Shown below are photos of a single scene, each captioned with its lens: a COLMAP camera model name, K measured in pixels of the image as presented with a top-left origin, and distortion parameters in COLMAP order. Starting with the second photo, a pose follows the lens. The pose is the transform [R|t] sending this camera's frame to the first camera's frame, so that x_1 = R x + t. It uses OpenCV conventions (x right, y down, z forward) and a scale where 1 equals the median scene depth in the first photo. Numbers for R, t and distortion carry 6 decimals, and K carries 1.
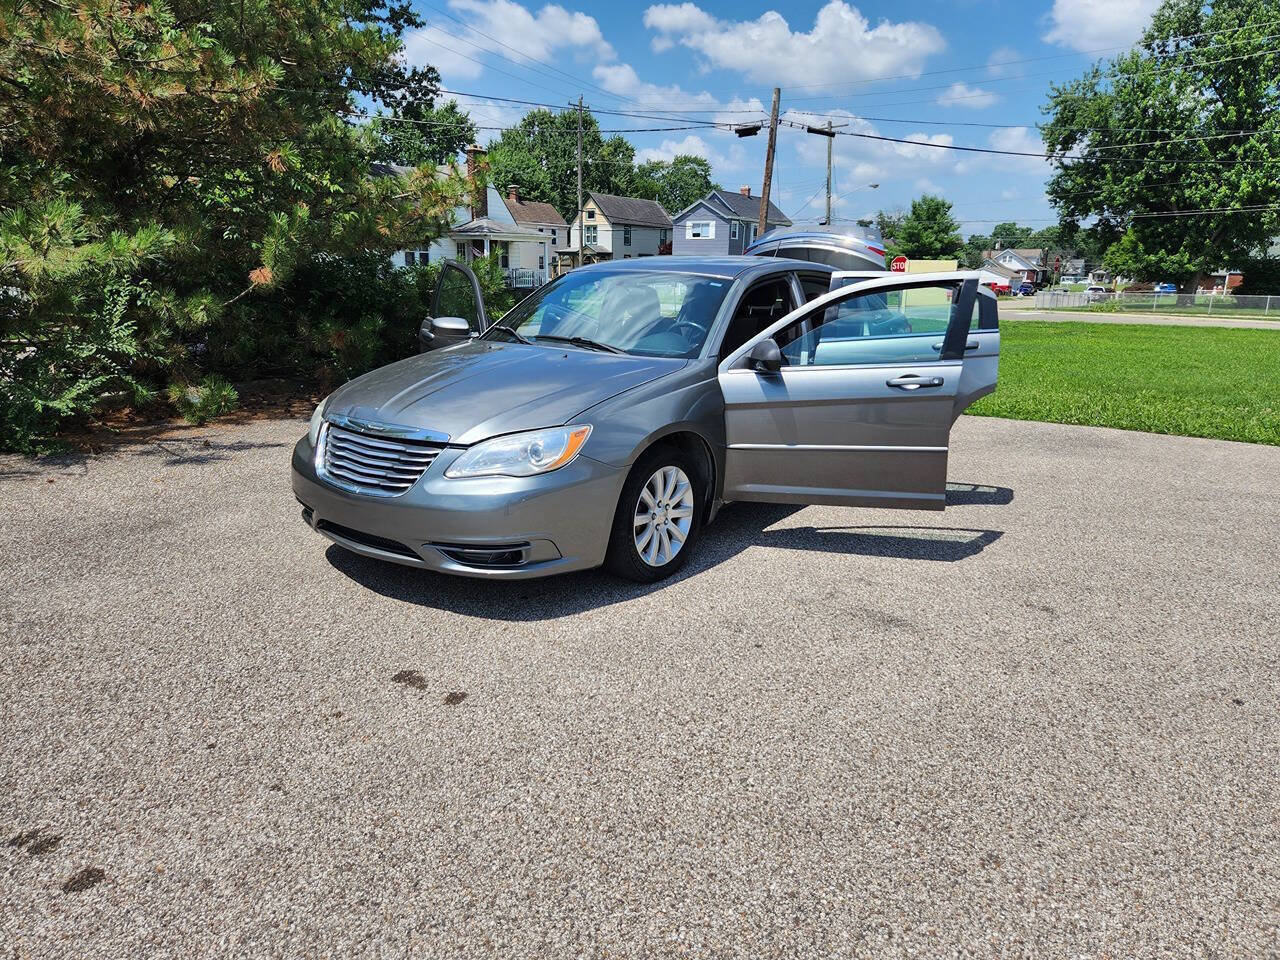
lens RADIAL K [[839.6, 0, 639.5], [0, 839.6, 471.6], [0, 0, 1]] dist [0.068992, -0.060480]
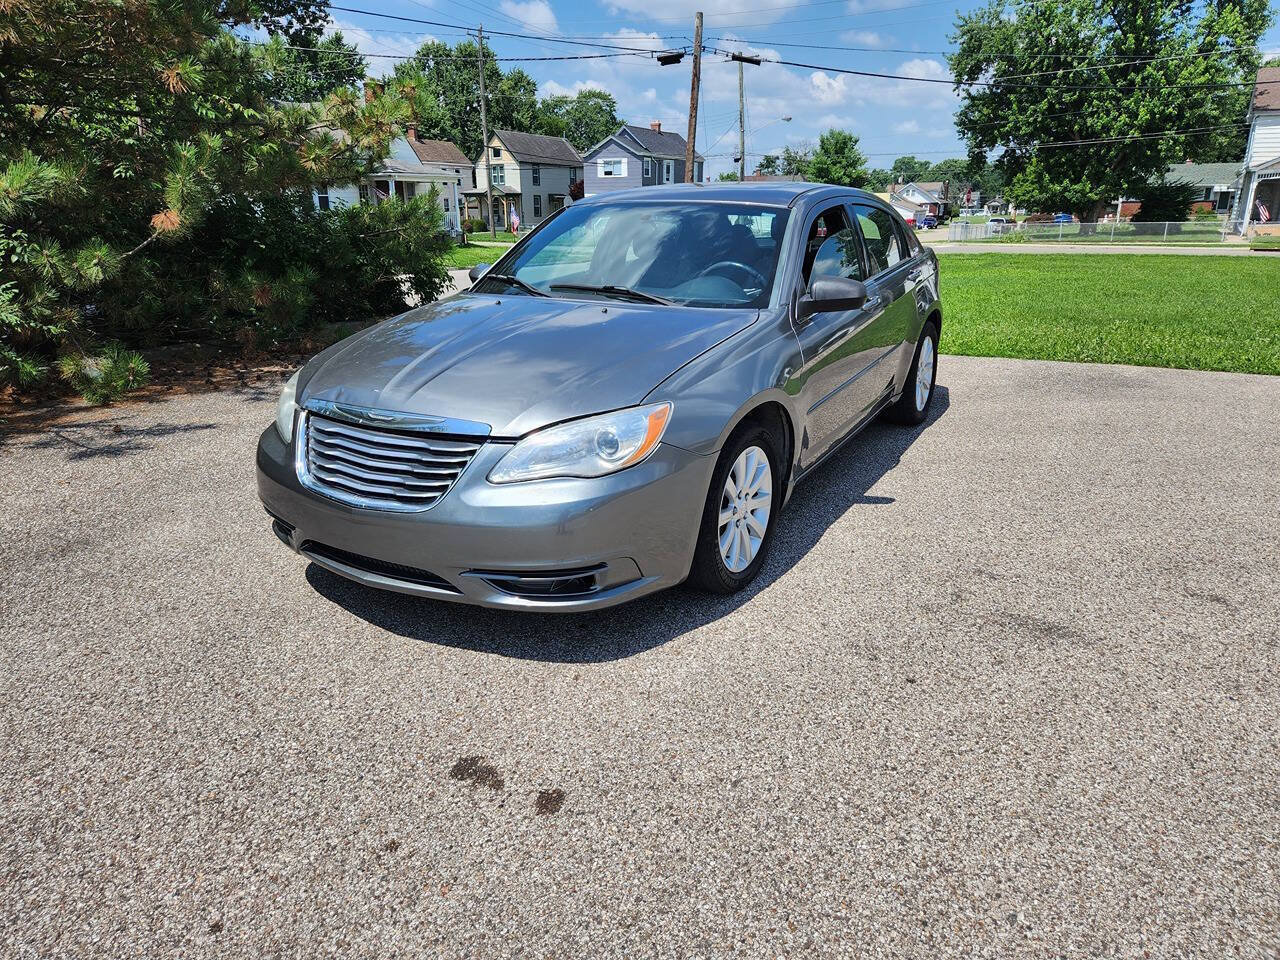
lens RADIAL K [[845.5, 0, 637.9], [0, 845.5, 465.2], [0, 0, 1]] dist [0.063064, -0.053638]
pose [[0.994654, -0.049772, 0.090474, -0.071057], [0.044571, 0.997285, 0.058617, -0.020002], [-0.093146, -0.054272, 0.994172, 0.105566]]
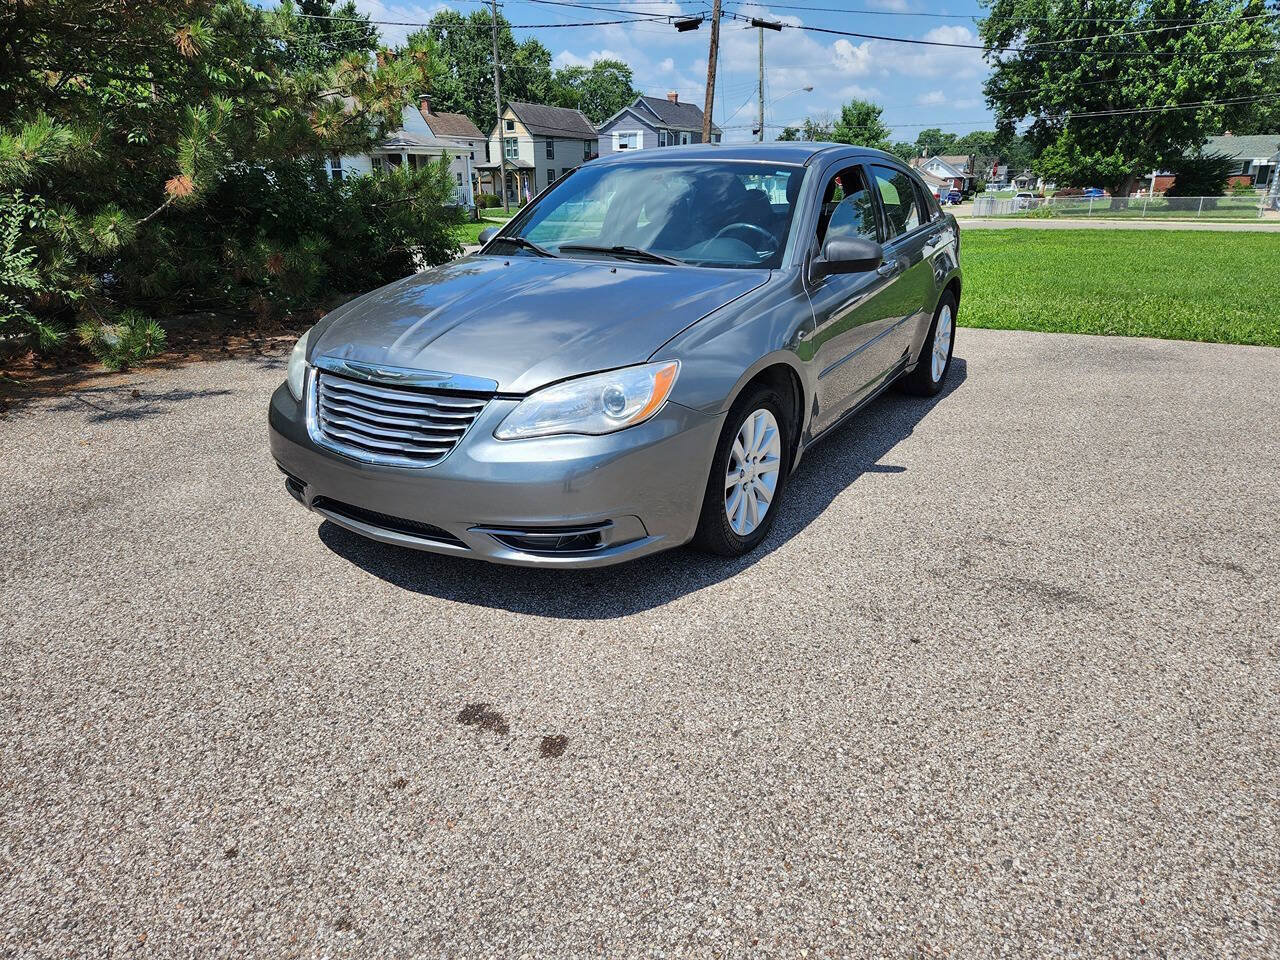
lens RADIAL K [[845.6, 0, 623.1], [0, 845.6, 486.4], [0, 0, 1]] dist [0.064913, -0.056624]
pose [[0.997472, -0.043158, 0.056455, -0.069137], [0.037026, 0.993730, 0.105495, -0.011298], [-0.060654, -0.103138, 0.992816, 0.104801]]
